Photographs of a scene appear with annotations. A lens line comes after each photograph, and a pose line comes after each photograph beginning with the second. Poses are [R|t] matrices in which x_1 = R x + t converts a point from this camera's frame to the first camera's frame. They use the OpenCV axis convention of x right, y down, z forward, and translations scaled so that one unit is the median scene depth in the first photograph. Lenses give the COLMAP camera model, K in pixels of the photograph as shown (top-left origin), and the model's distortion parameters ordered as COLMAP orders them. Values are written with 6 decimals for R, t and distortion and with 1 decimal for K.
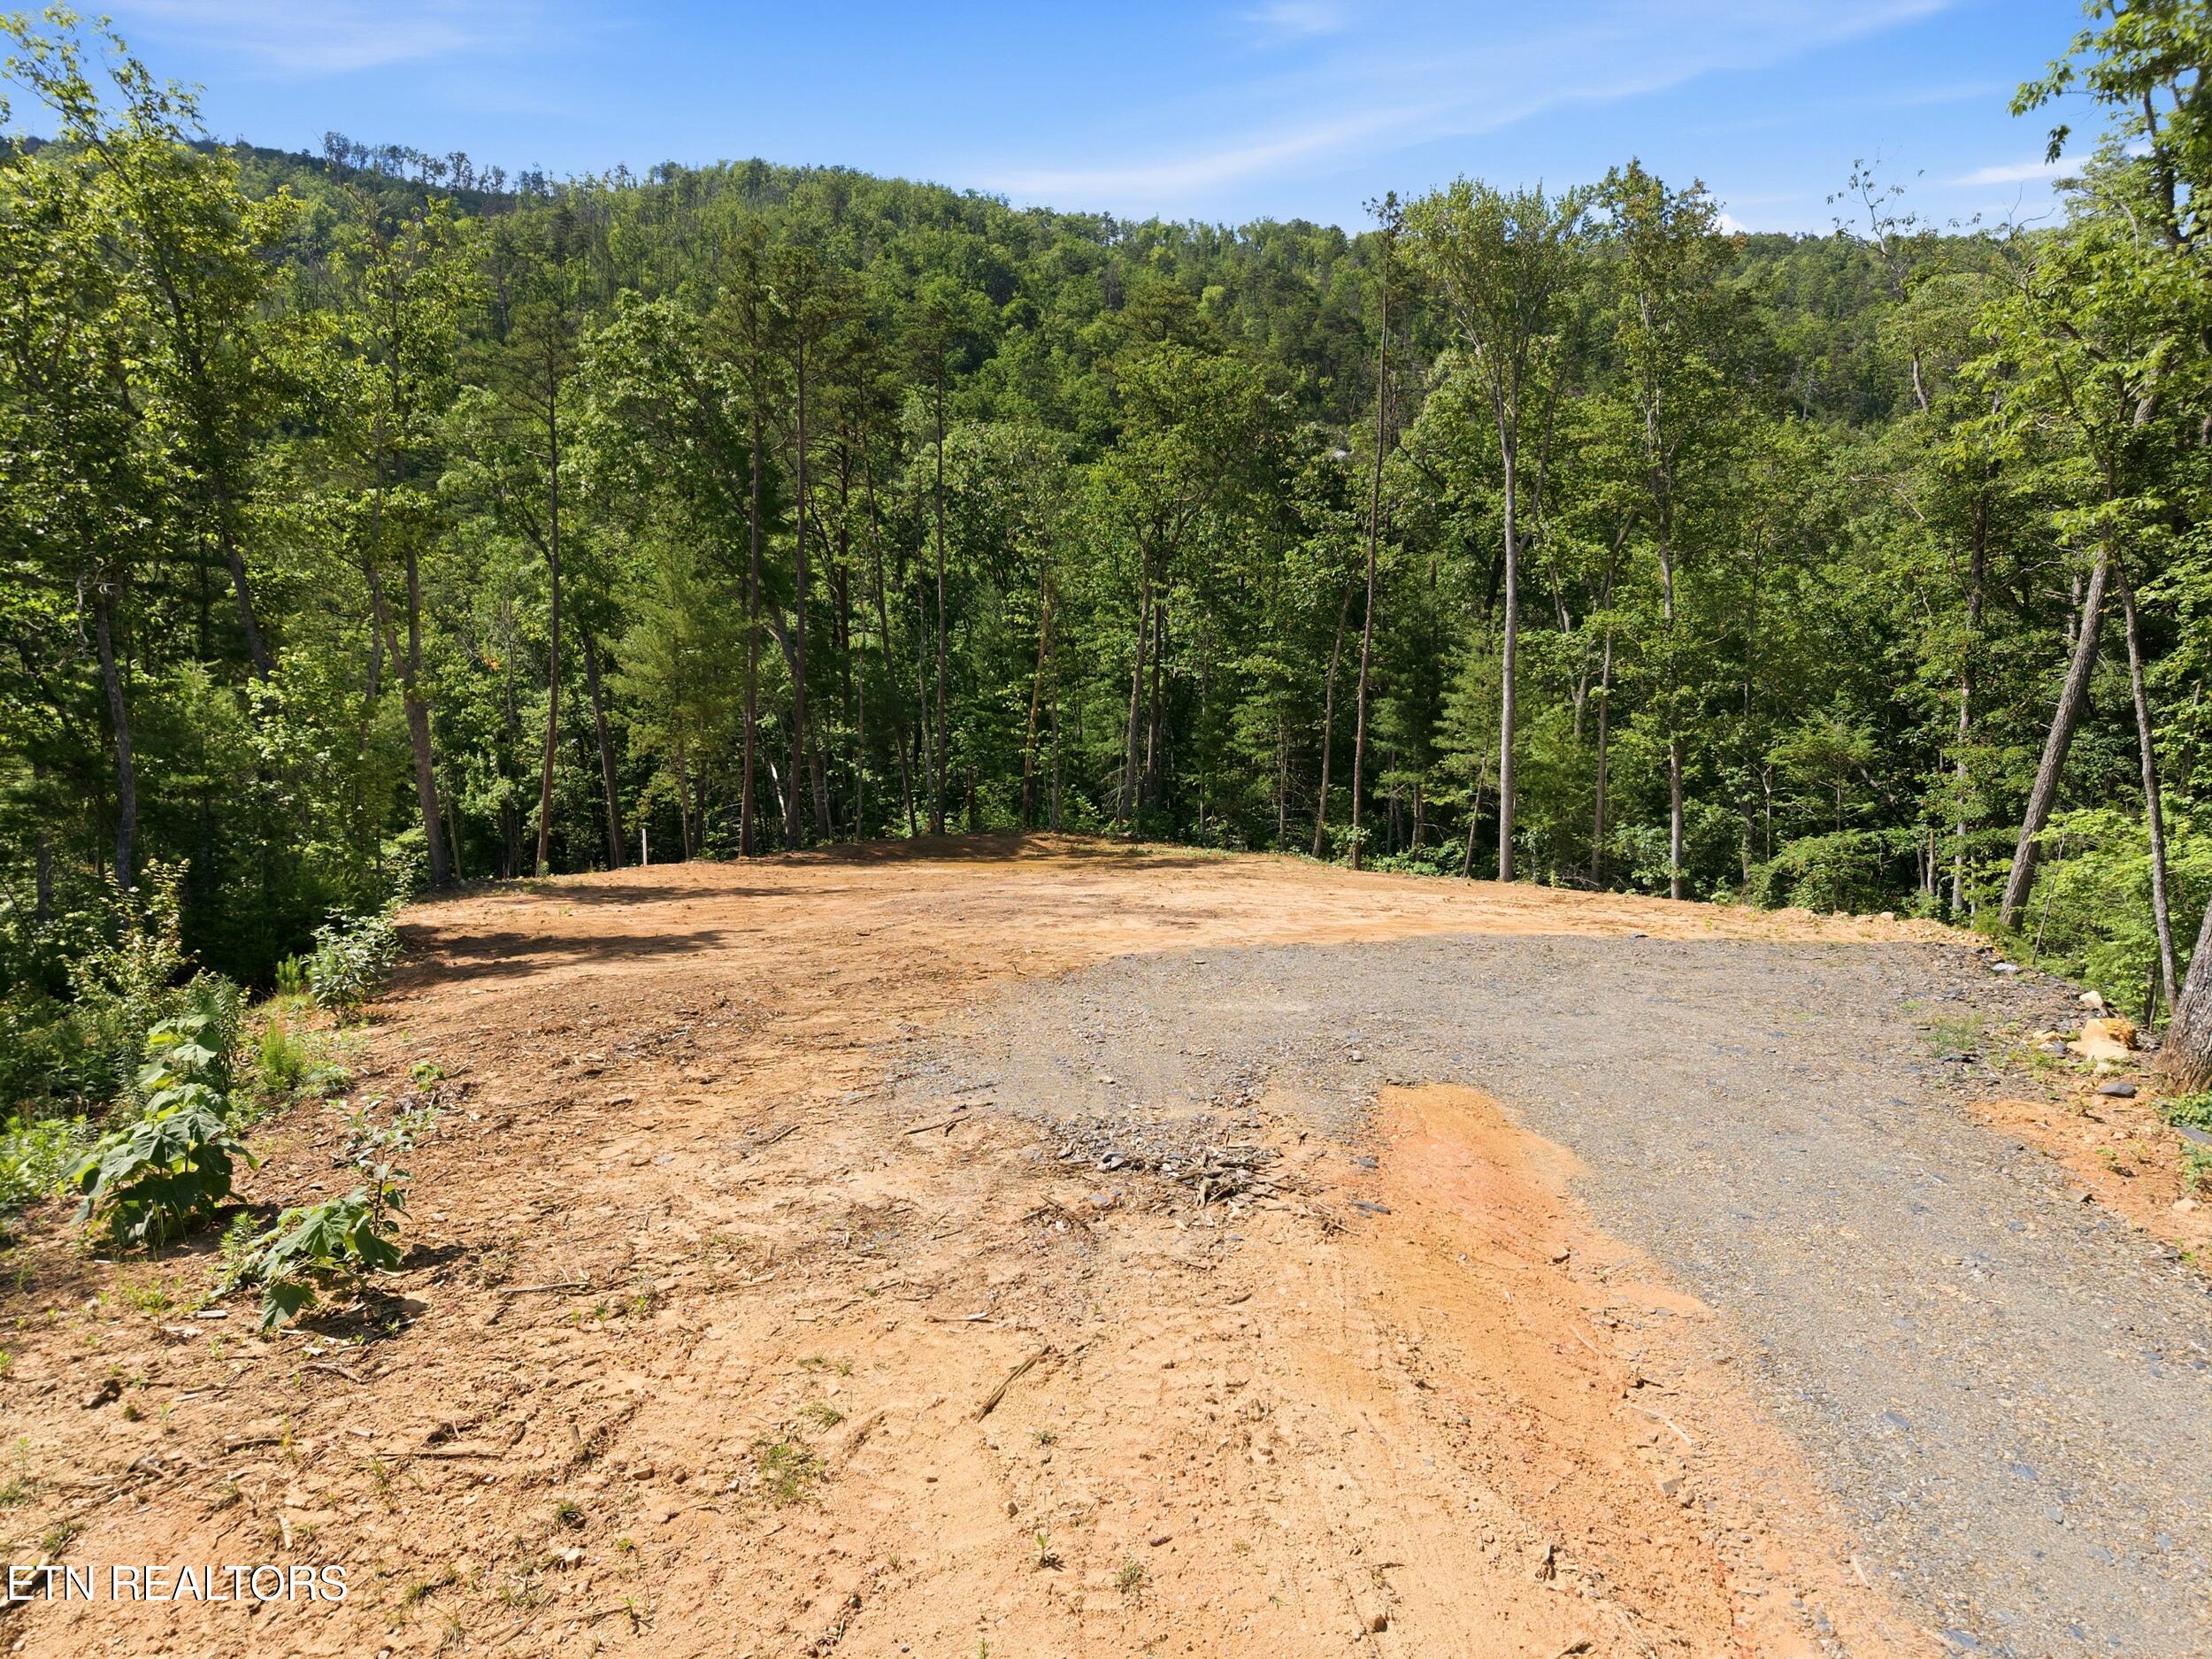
lens RADIAL K [[1592.5, 0, 1106.0], [0, 1592.5, 829.5], [0, 0, 1]] dist [-0.003338, 0.001066]
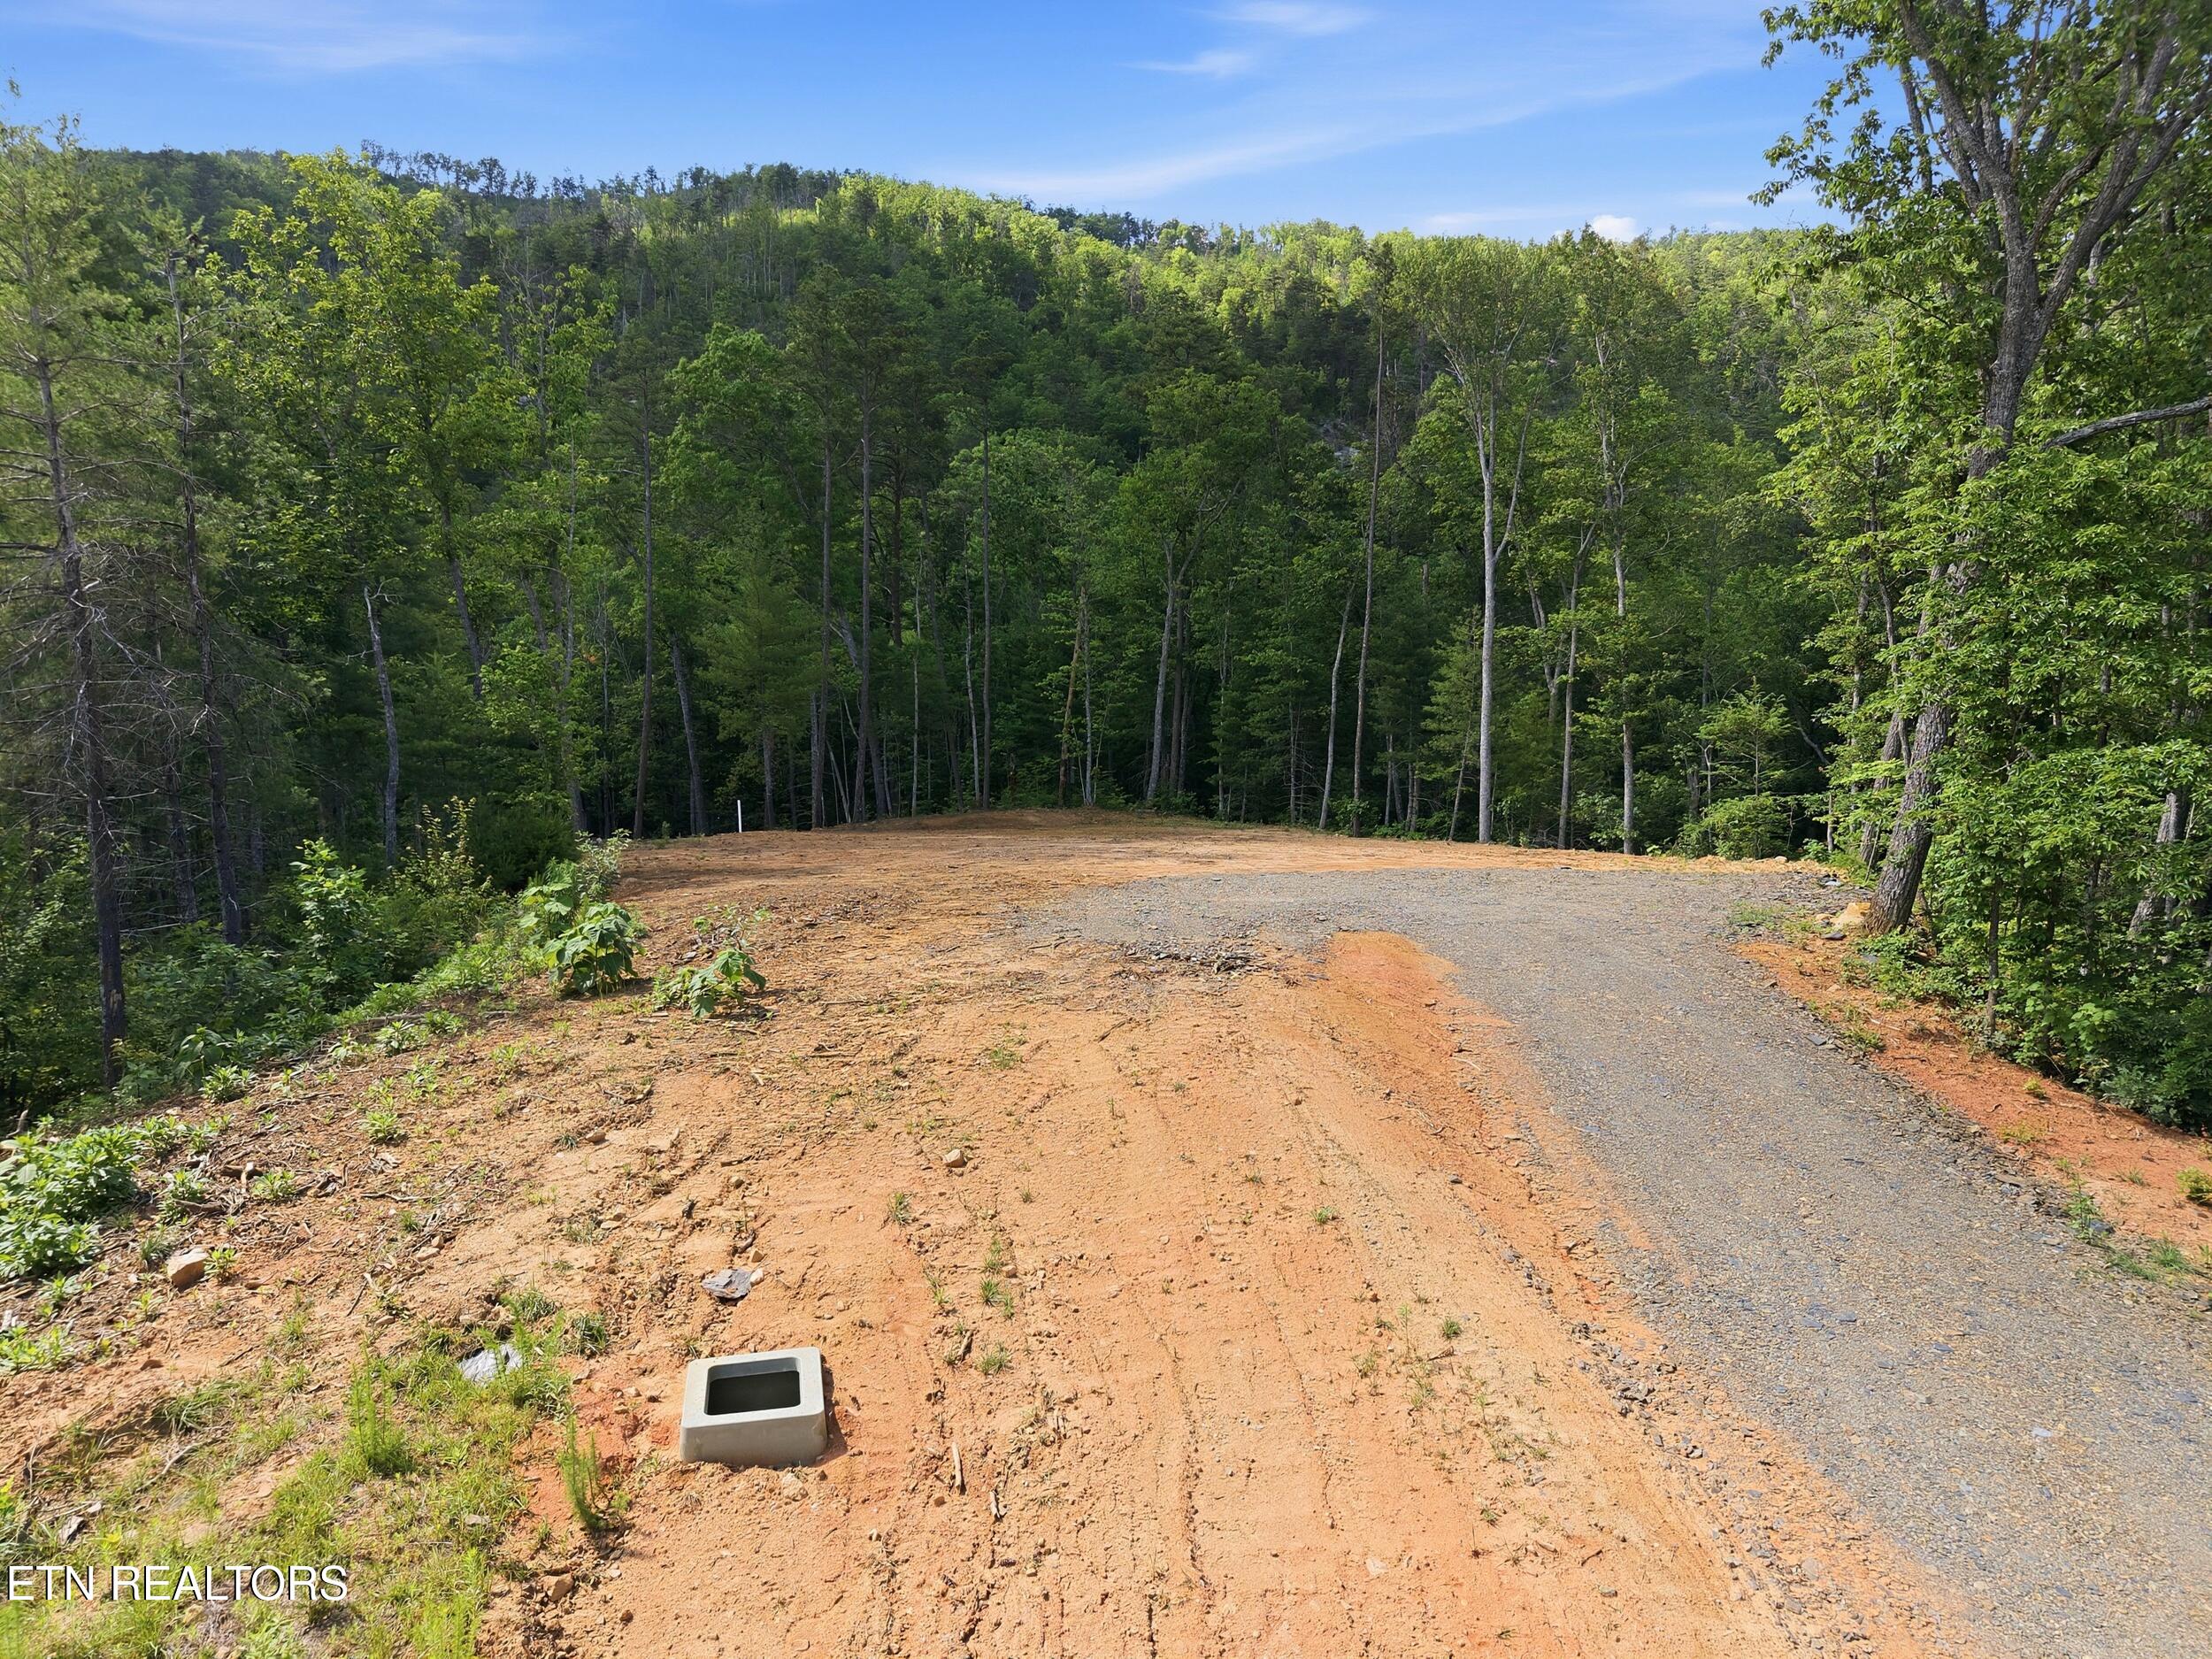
lens RADIAL K [[1567.2, 0, 1106.0], [0, 1567.2, 829.5], [0, 0, 1]] dist [0.001614, -0.002603]
pose [[0.999900, -0.001328, -0.014067, -0.006745], [0.001391, 0.999989, 0.004452, 0.016509], [0.014061, -0.004471, 0.999891, -0.139029]]
